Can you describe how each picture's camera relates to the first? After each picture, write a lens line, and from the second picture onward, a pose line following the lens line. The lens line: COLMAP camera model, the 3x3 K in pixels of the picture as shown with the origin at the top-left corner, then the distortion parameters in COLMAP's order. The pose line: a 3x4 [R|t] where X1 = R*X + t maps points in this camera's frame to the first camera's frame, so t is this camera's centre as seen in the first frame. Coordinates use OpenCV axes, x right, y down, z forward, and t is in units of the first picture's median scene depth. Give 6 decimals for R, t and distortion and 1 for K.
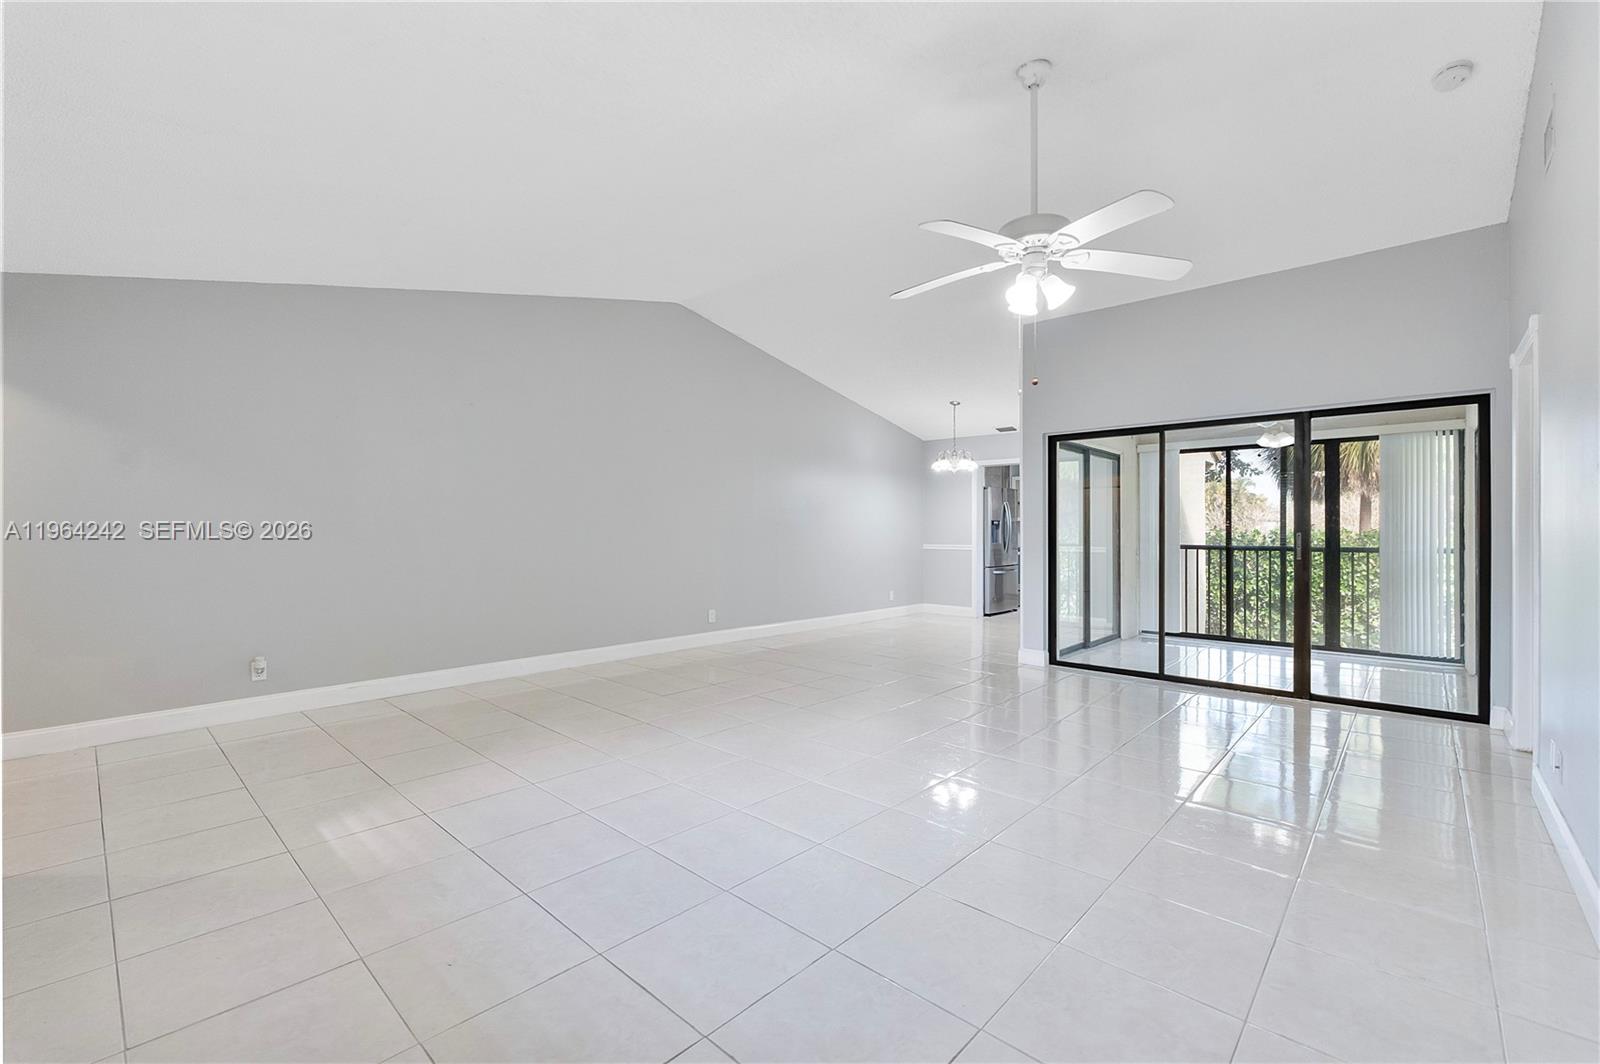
lens RADIAL K [[681.0, 0, 805.6], [0, 681.0, 529.0], [0, 0, 1]] dist [-0.005721, -0.000411]
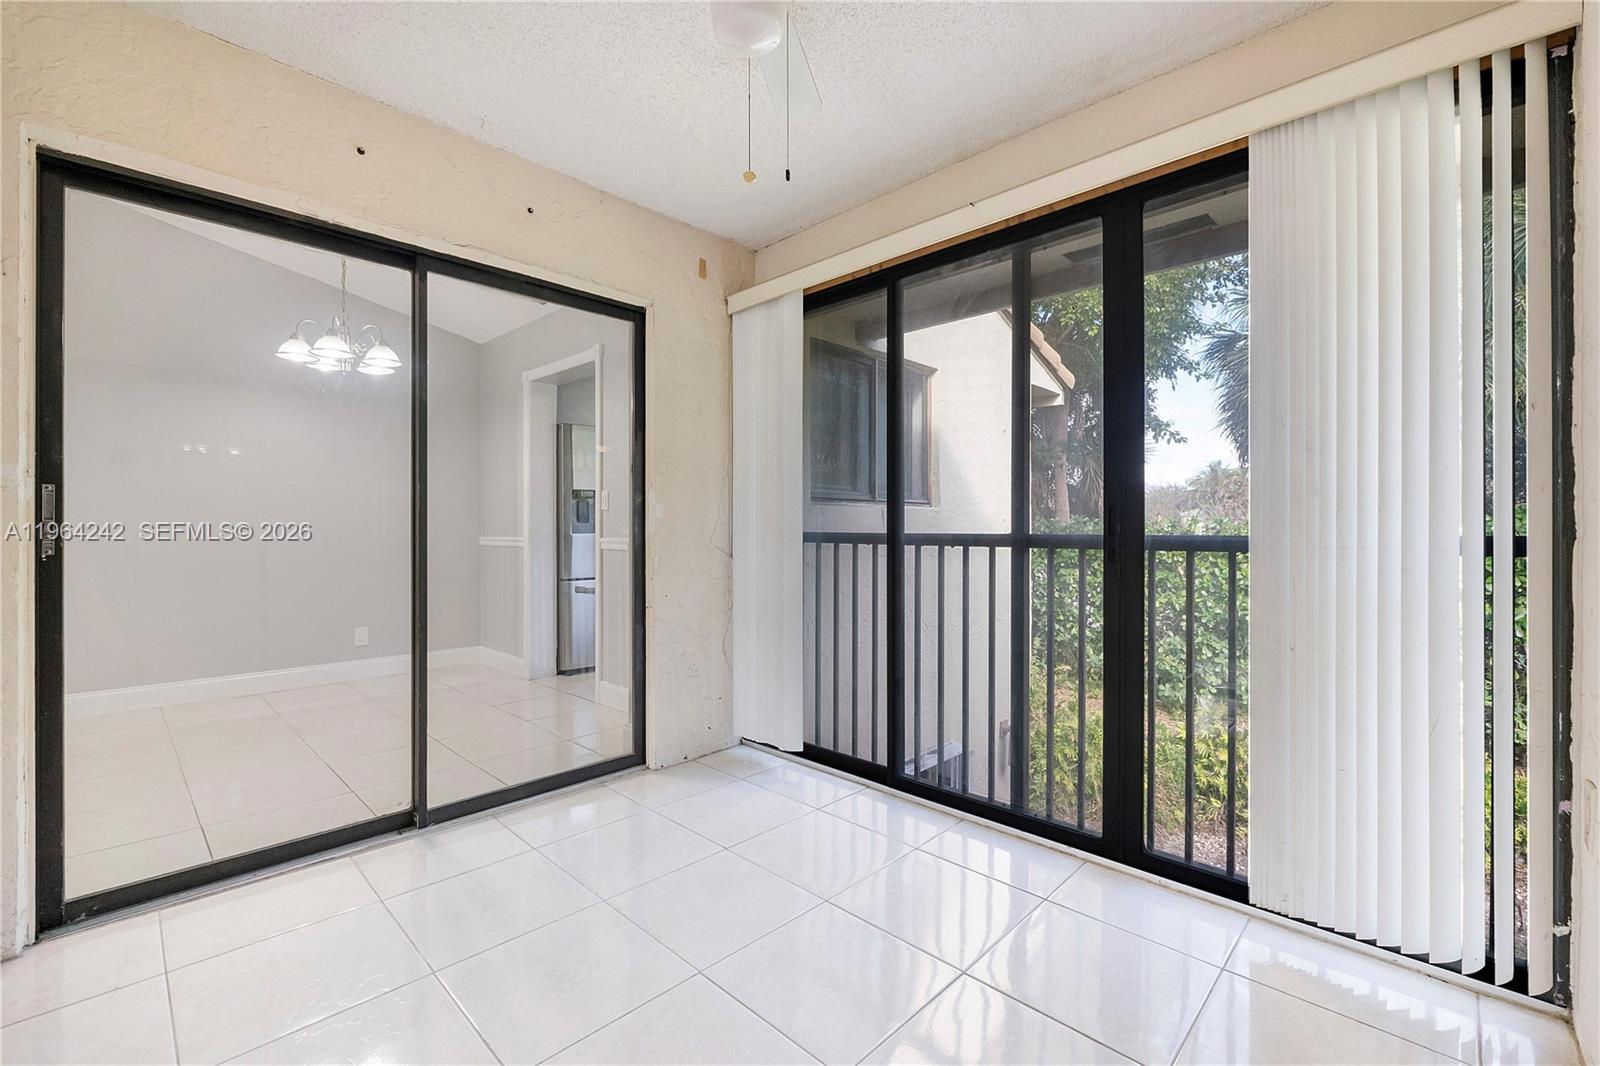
lens RADIAL K [[682.2, 0, 794.2], [0, 682.2, 528.9], [0, 0, 1]] dist [-0.002045, -0.000178]
pose [[0.999617, -0.001799, -0.027631, 0.559783], [0.001897, 0.999992, 0.003541, 0.019697], [0.027624, -0.003592, 0.999612, 0.598050]]
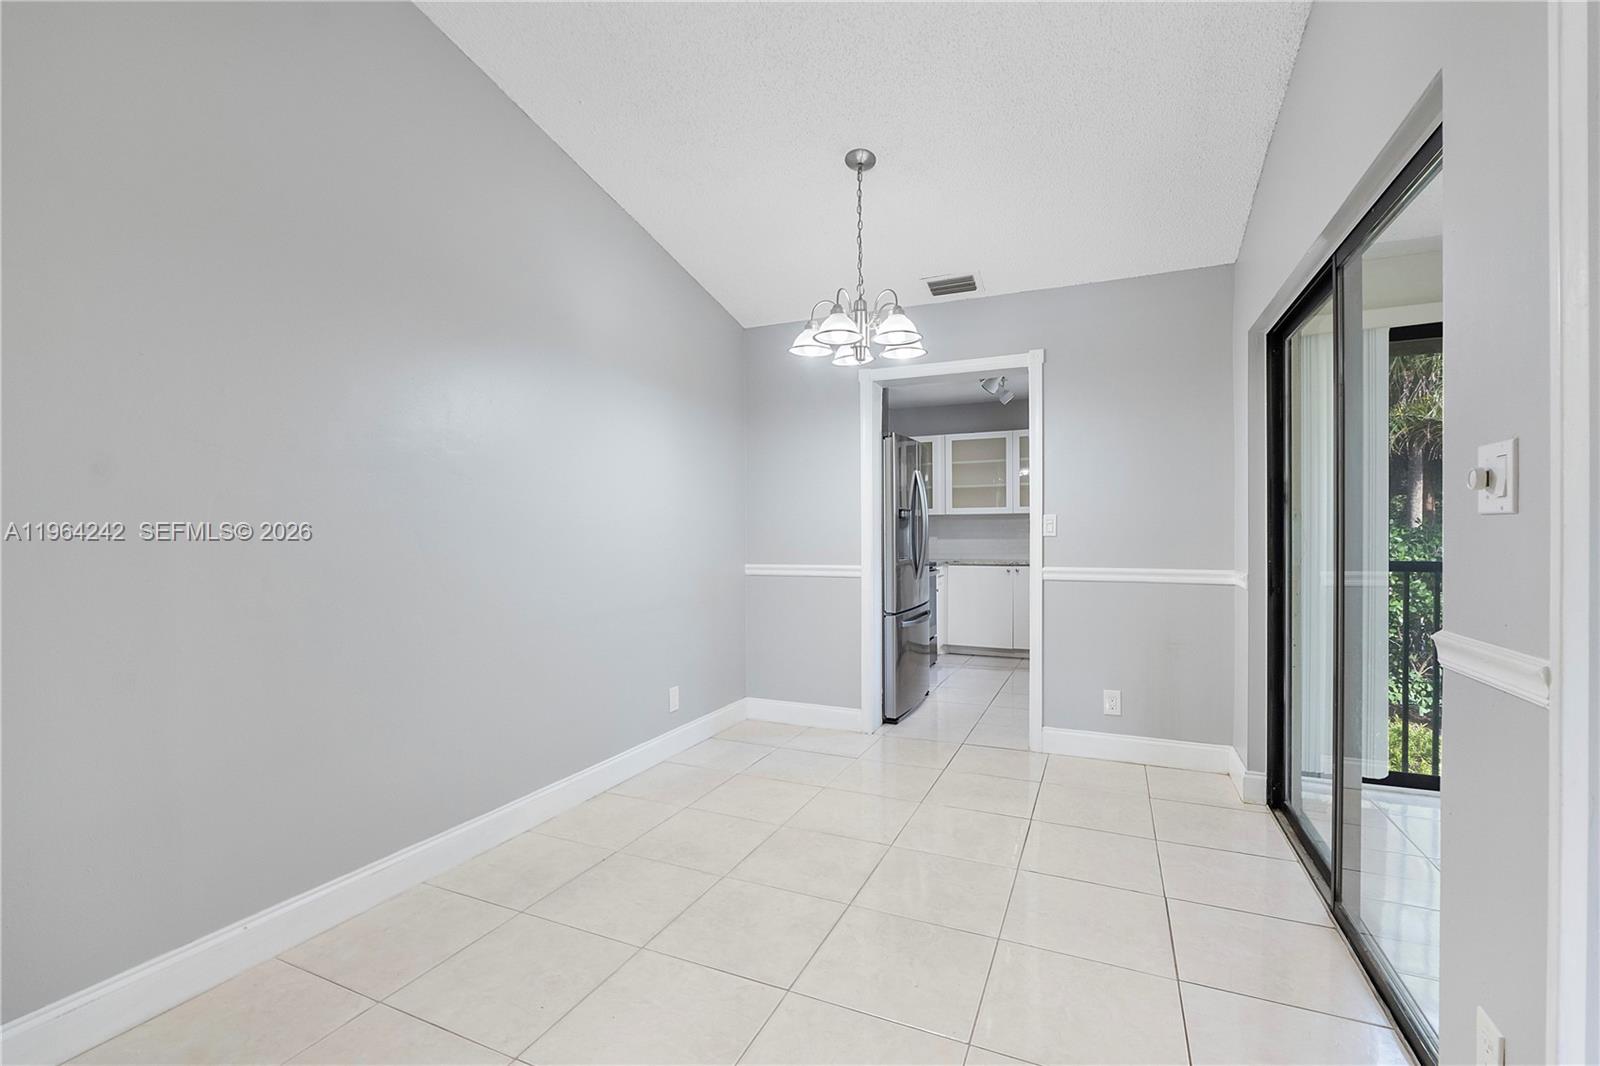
lens RADIAL K [[688.4, 0, 802.2], [0, 688.4, 535.5], [0, 0, 1]] dist [-0.001760, -0.000115]
pose [[0.947632, -0.006885, 0.319290, 0.084510], [0.005426, 0.999970, 0.005459, 0.003017], [-0.319318, -0.003441, 0.947641, 0.724594]]
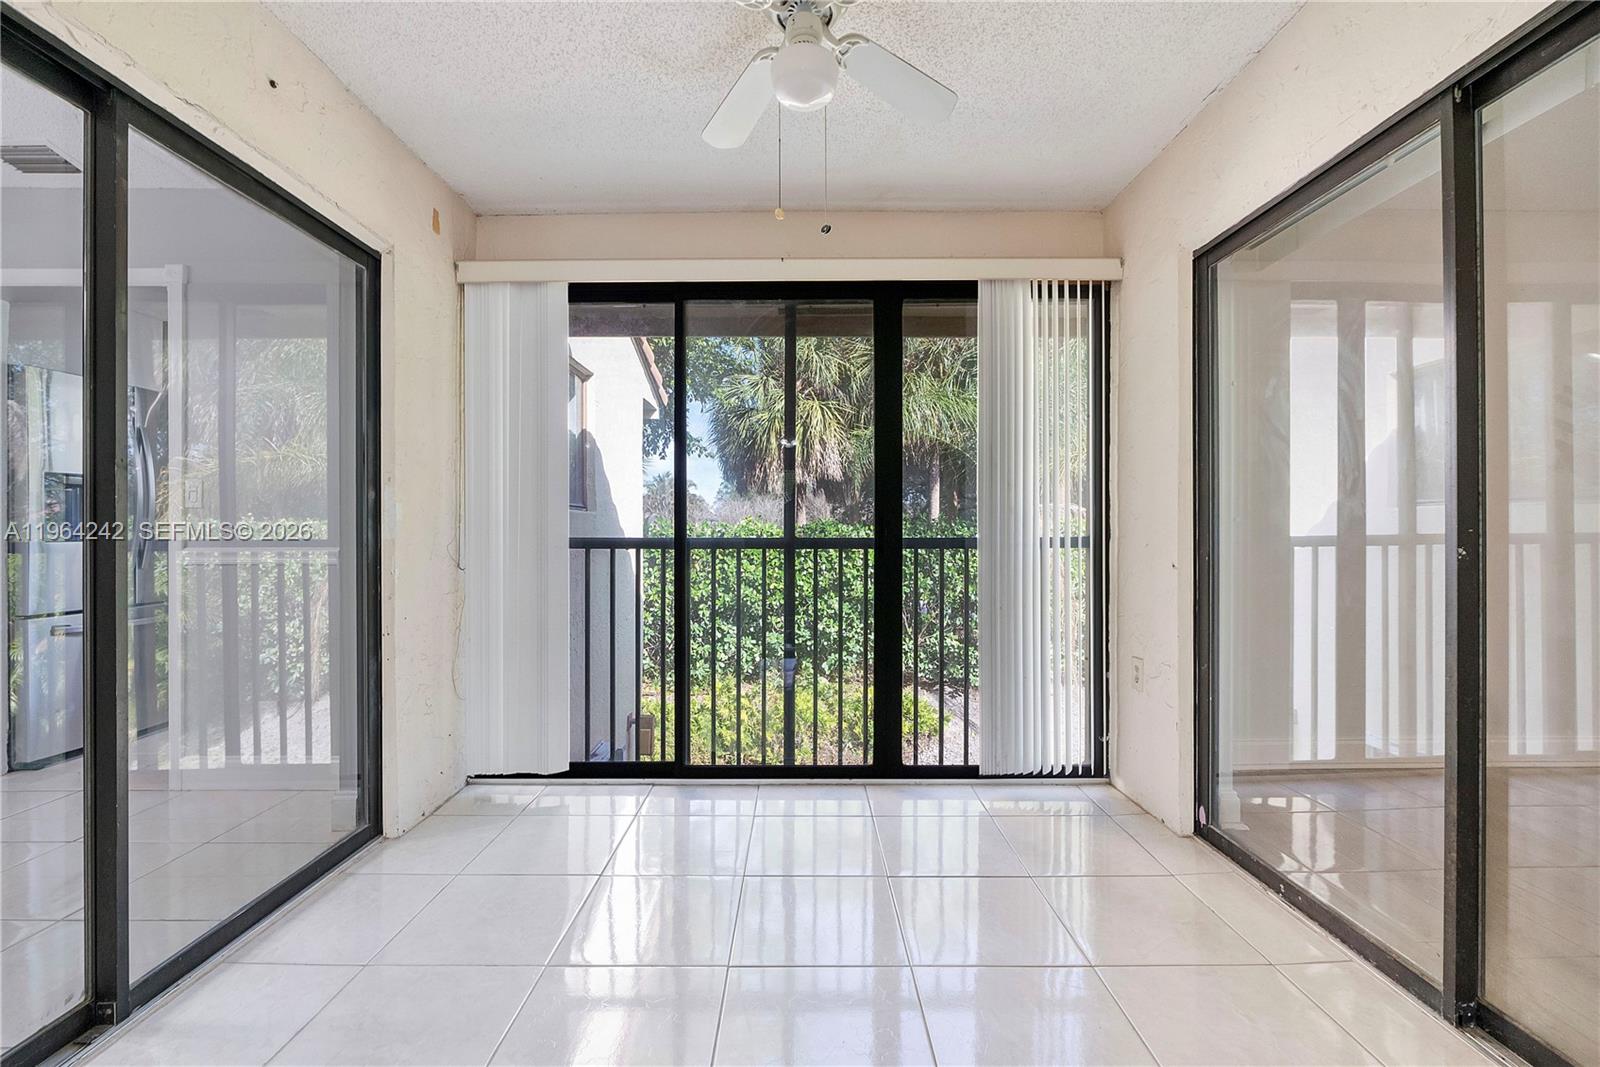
lens RADIAL K [[681.0, 0, 805.6], [0, 681.0, 530.5], [0, 0, 1]] dist [-0.005721, -0.000411]
pose [[0.733963, -0.003161, 0.679182, 0.391155], [0.001654, 0.999995, 0.002867, 0.018275], [-0.679188, -0.000981, 0.733964, 0.633875]]
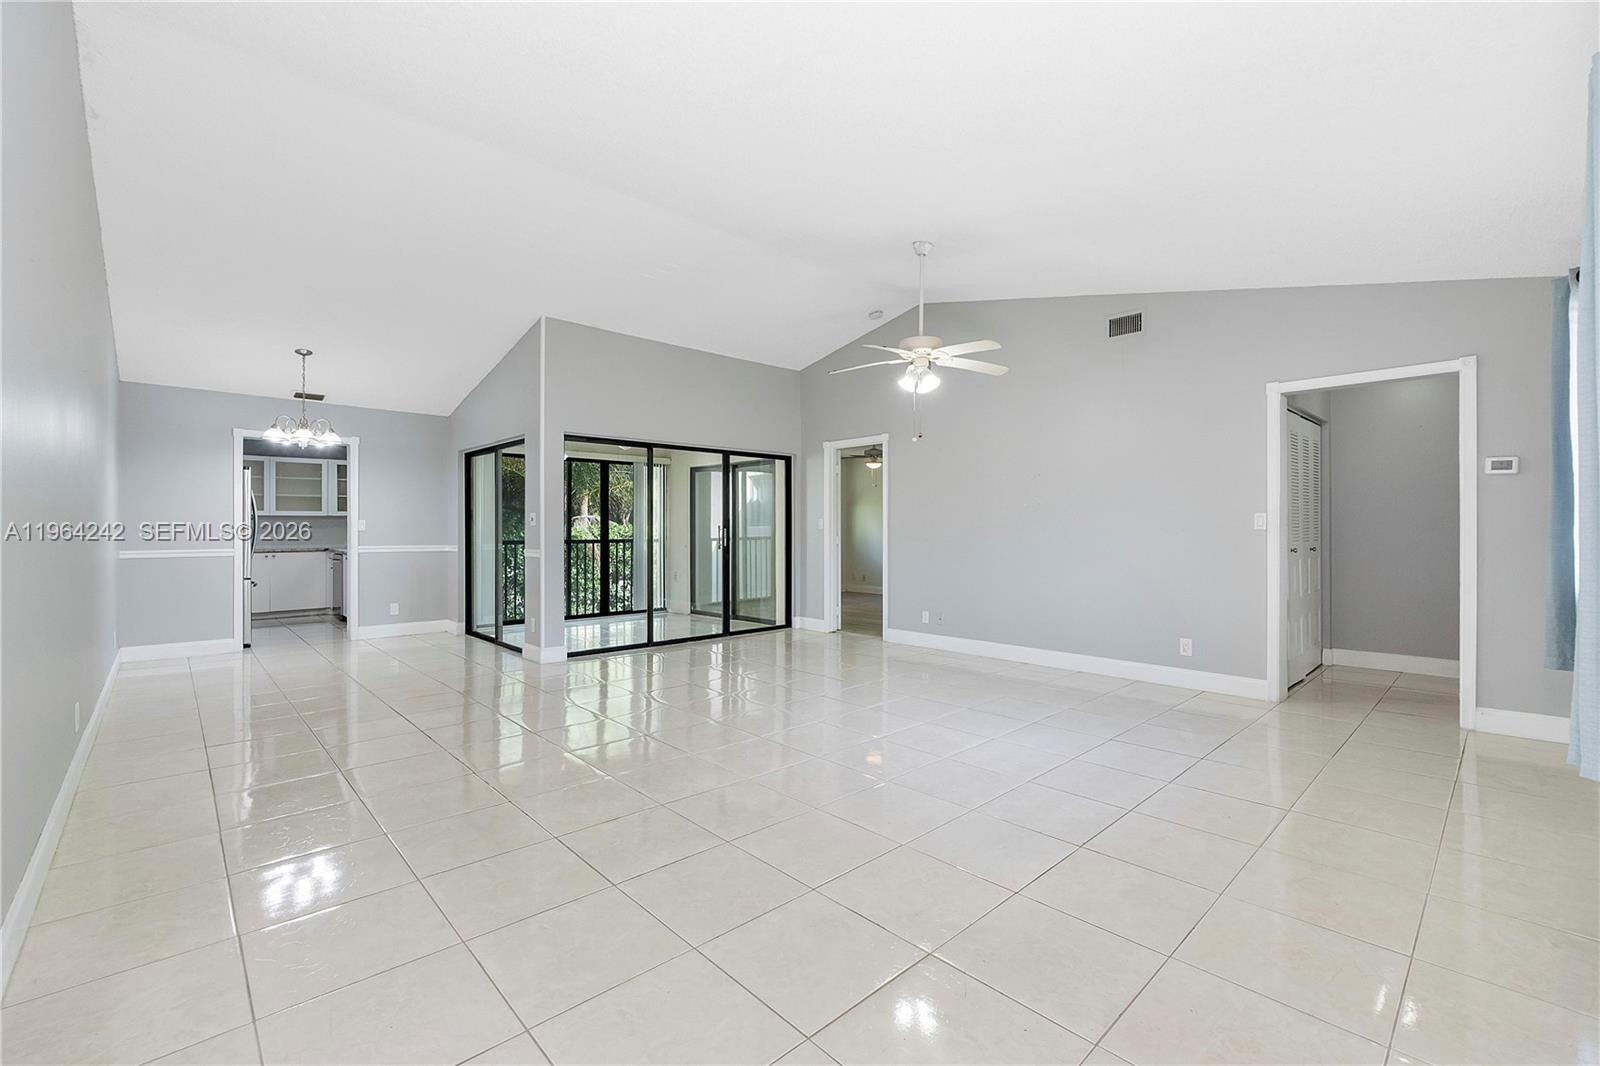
lens RADIAL K [[681.0, 0, 805.6], [0, 681.0, 530.0], [0, 0, 1]] dist [-0.005721, -0.000411]
pose [[0.070919, -0.002608, 0.997479, -0.498272], [-0.001956, 0.999994, 0.002753, 0.002018], [-0.997480, -0.002147, 0.070914, 0.442671]]
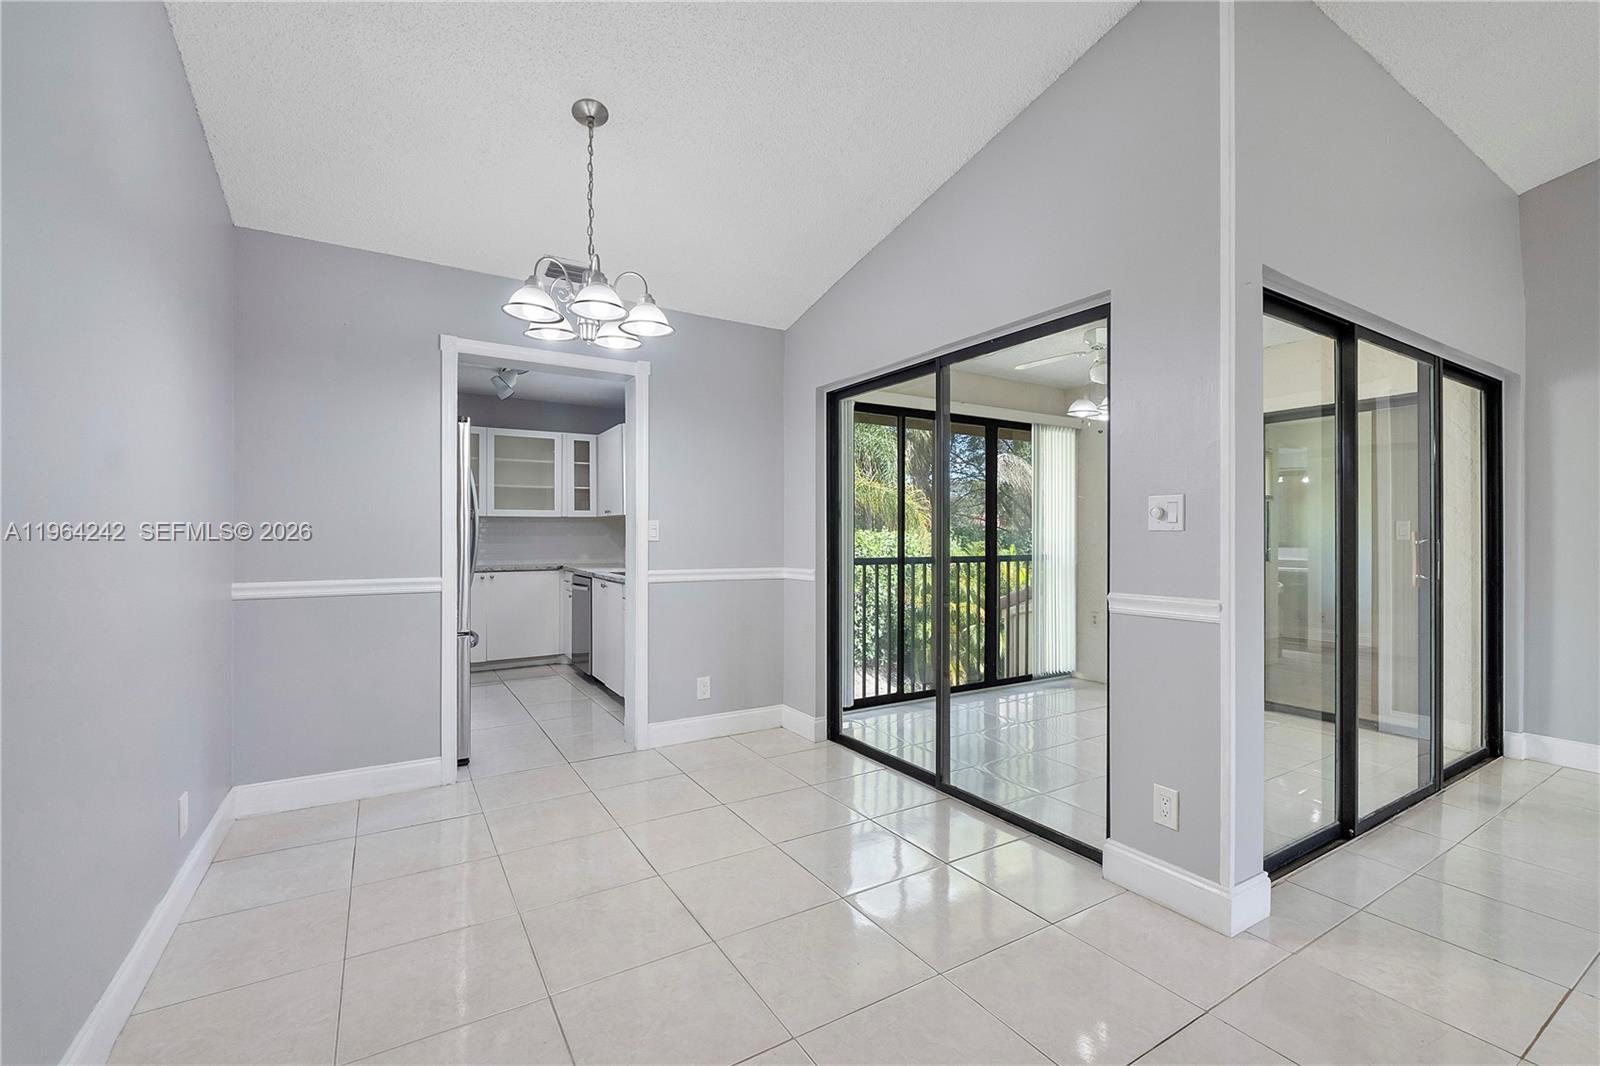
lens RADIAL K [[679.4, 0, 798.1], [0, 679.4, 537.6], [0, 0, 1]] dist [-0.009126, -0.000386]
pose [[0.278027, -0.002978, 0.960569, -0.047087], [-0.003501, 0.999985, 0.004114, 0.002122], [-0.960567, -0.004507, 0.278013, 0.885154]]
